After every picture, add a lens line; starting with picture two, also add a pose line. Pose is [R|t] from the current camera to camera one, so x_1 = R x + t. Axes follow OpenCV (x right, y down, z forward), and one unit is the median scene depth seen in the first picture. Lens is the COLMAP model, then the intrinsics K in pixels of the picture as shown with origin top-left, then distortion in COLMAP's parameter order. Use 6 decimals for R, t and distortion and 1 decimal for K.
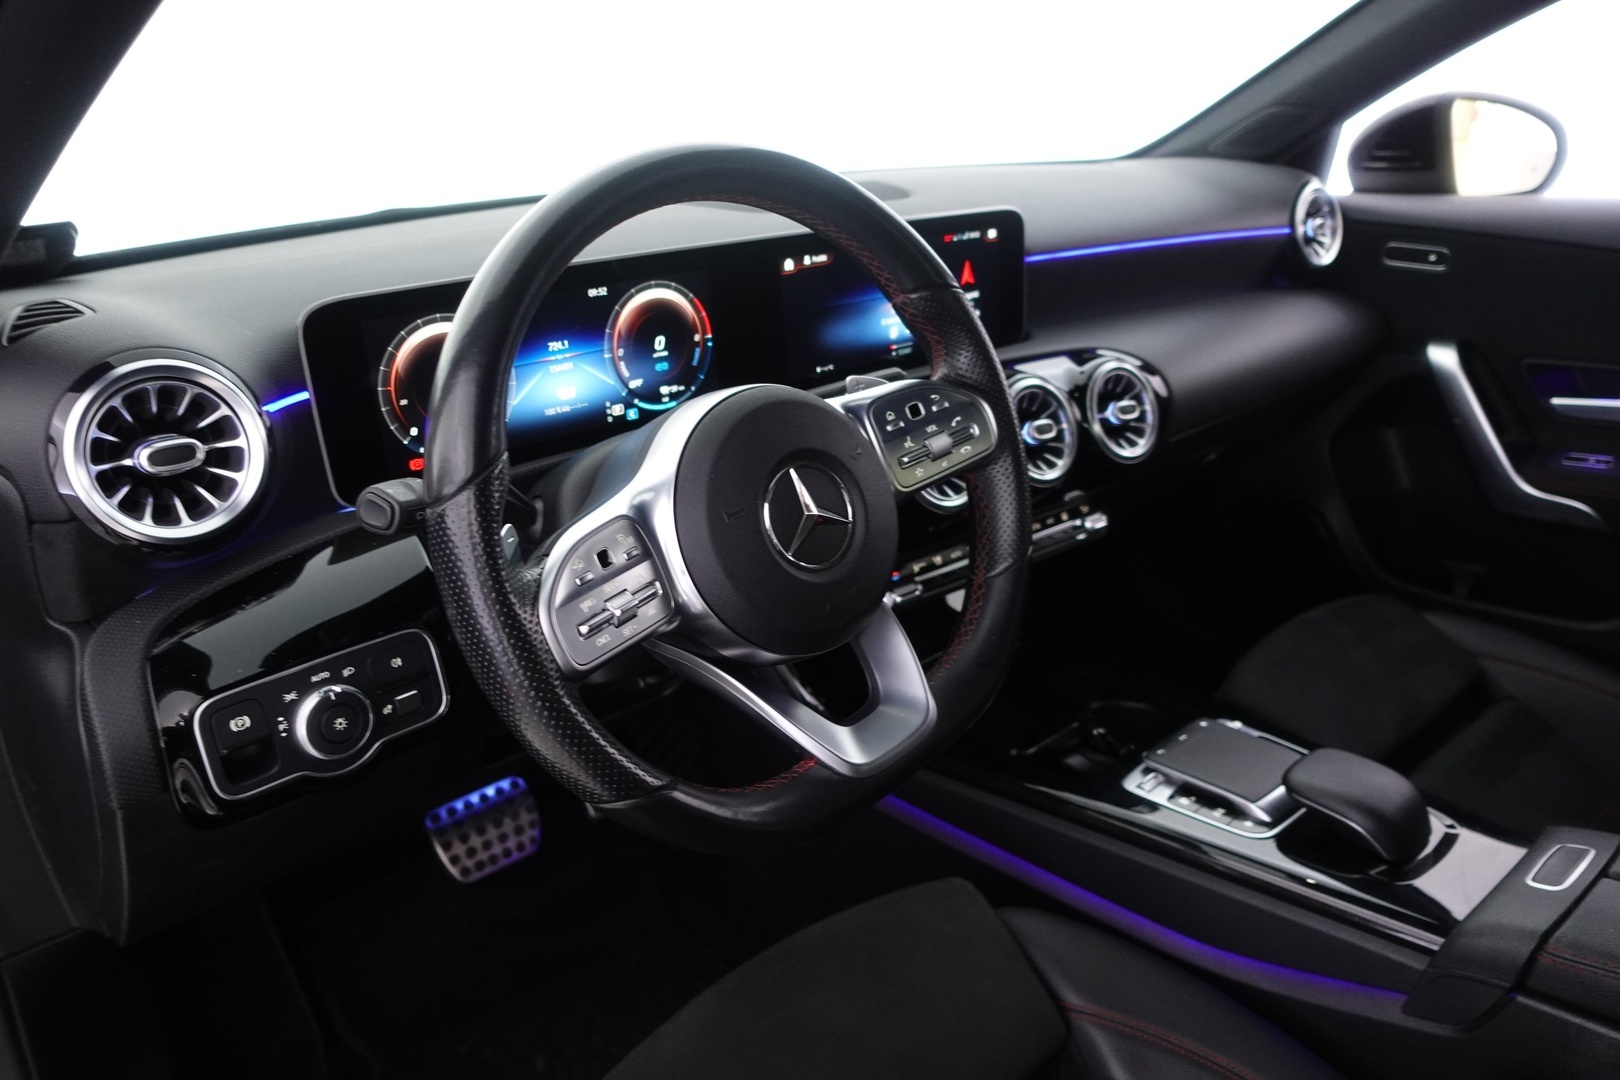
lens RADIAL K [[1204.6, 0, 808.8], [0, 1204.6, 542.1], [0, 0, 1]] dist [0.011072, -0.012009]
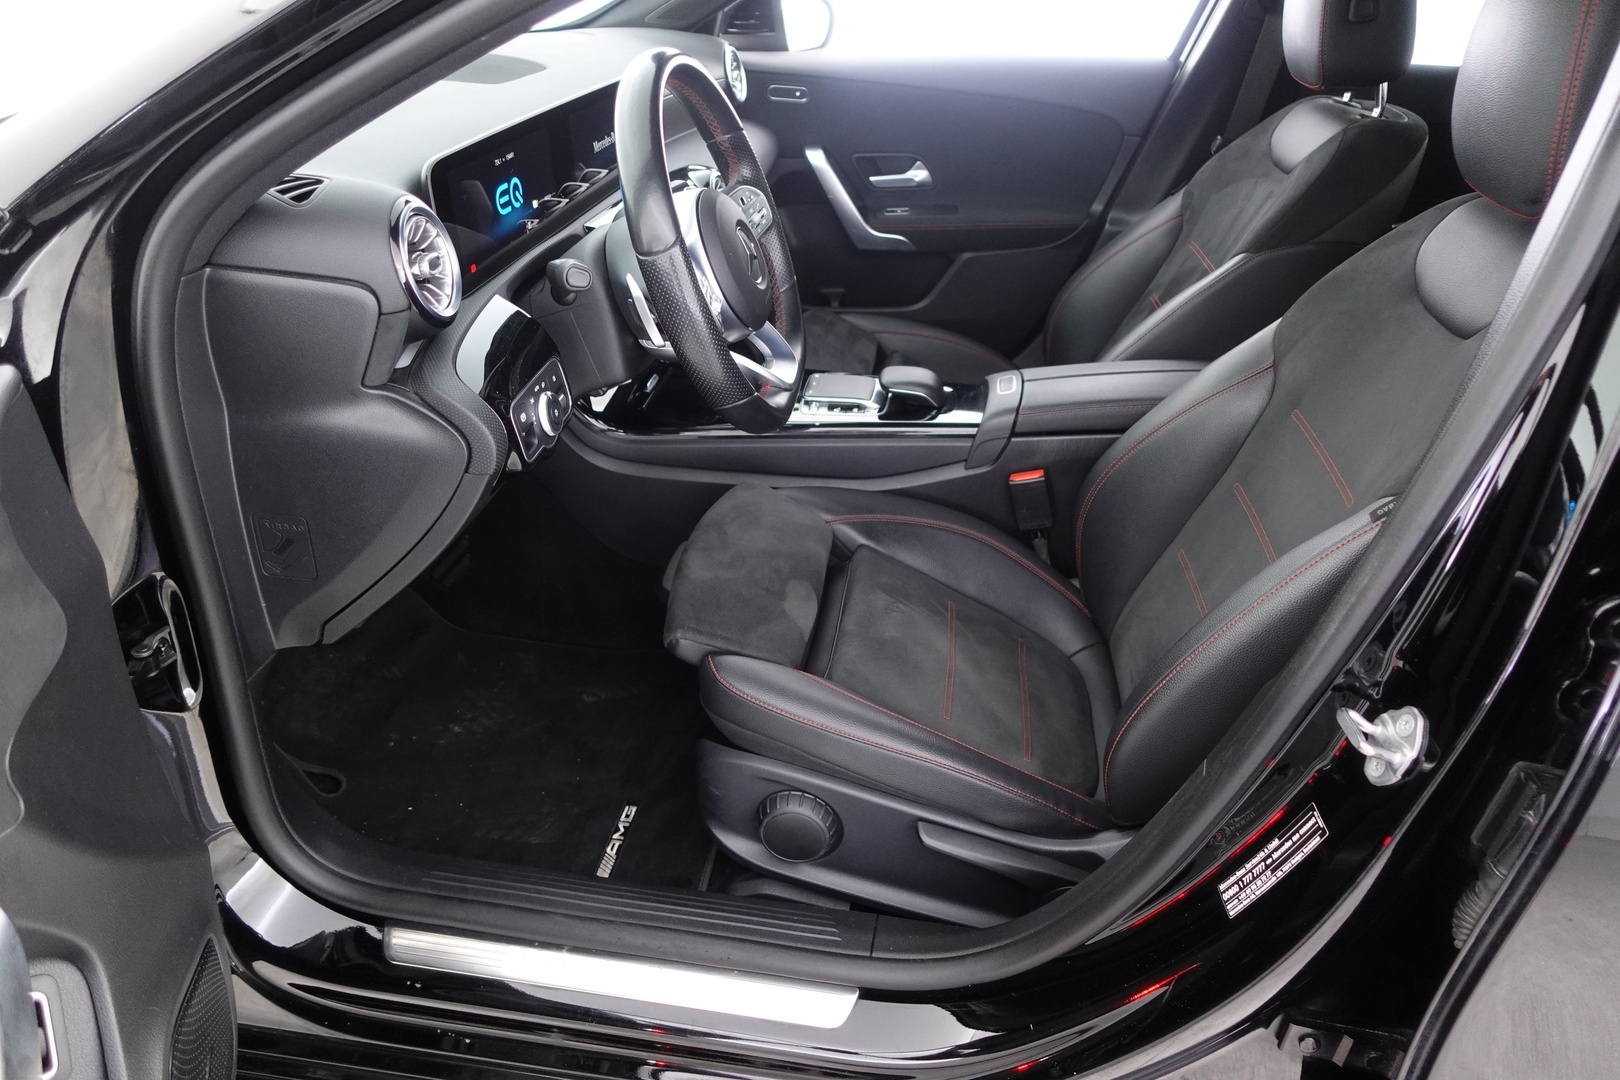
lens RADIAL K [[1142.7, 0, 813.3], [0, 1142.7, 544.4], [0, 0, 1]] dist [0.005826, 0.002546]
pose [[0.766737, -0.277006, 0.579122, -0.539070], [0.192155, 0.959783, 0.204677, 0.033113], [-0.612529, -0.045652, 0.789129, -0.249419]]
